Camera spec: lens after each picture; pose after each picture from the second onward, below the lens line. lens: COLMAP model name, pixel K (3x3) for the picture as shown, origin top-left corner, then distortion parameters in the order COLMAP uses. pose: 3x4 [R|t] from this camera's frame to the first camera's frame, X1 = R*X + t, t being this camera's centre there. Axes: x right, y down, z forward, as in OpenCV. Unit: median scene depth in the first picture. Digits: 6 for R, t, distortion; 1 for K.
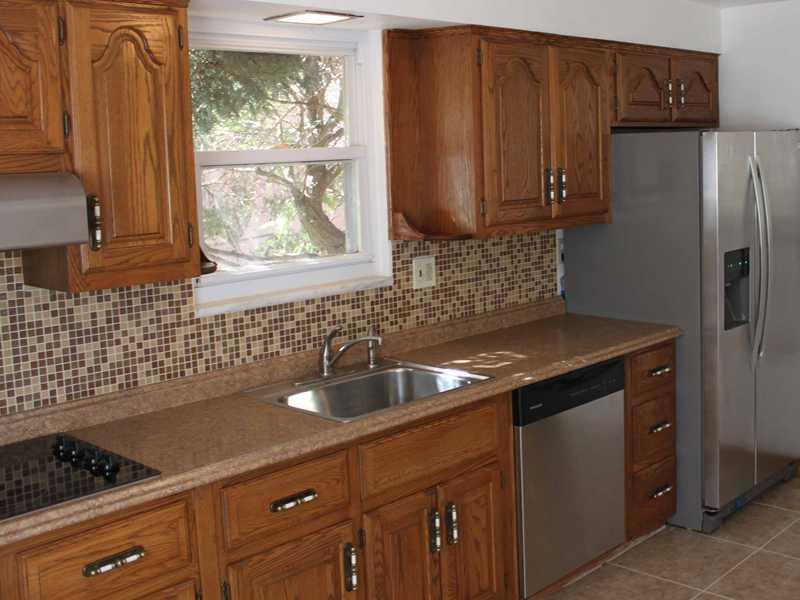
lens RADIAL K [[987.1, 0, 400.0], [0, 987.1, 300.0], [0, 0, 1]] dist [-0.184838, 0.021413]
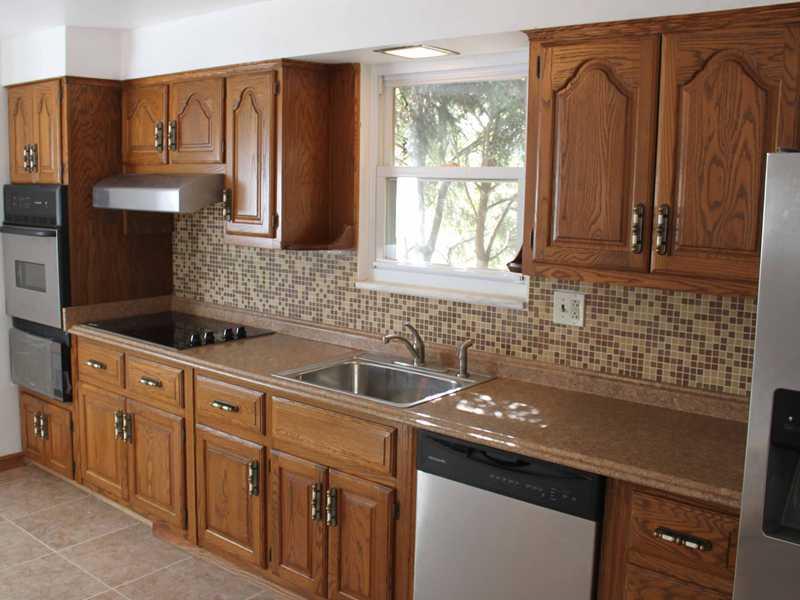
lens RADIAL K [[819.7, 0, 400.0], [0, 819.7, 300.0], [0, 0, 1]] dist [-0.118965, 0.030067]
pose [[0.071052, 0.181867, -0.980753, 0.829116], [-0.163110, 0.972121, 0.168449, -0.151271], [0.984046, 0.148002, 0.098735, 0.854007]]
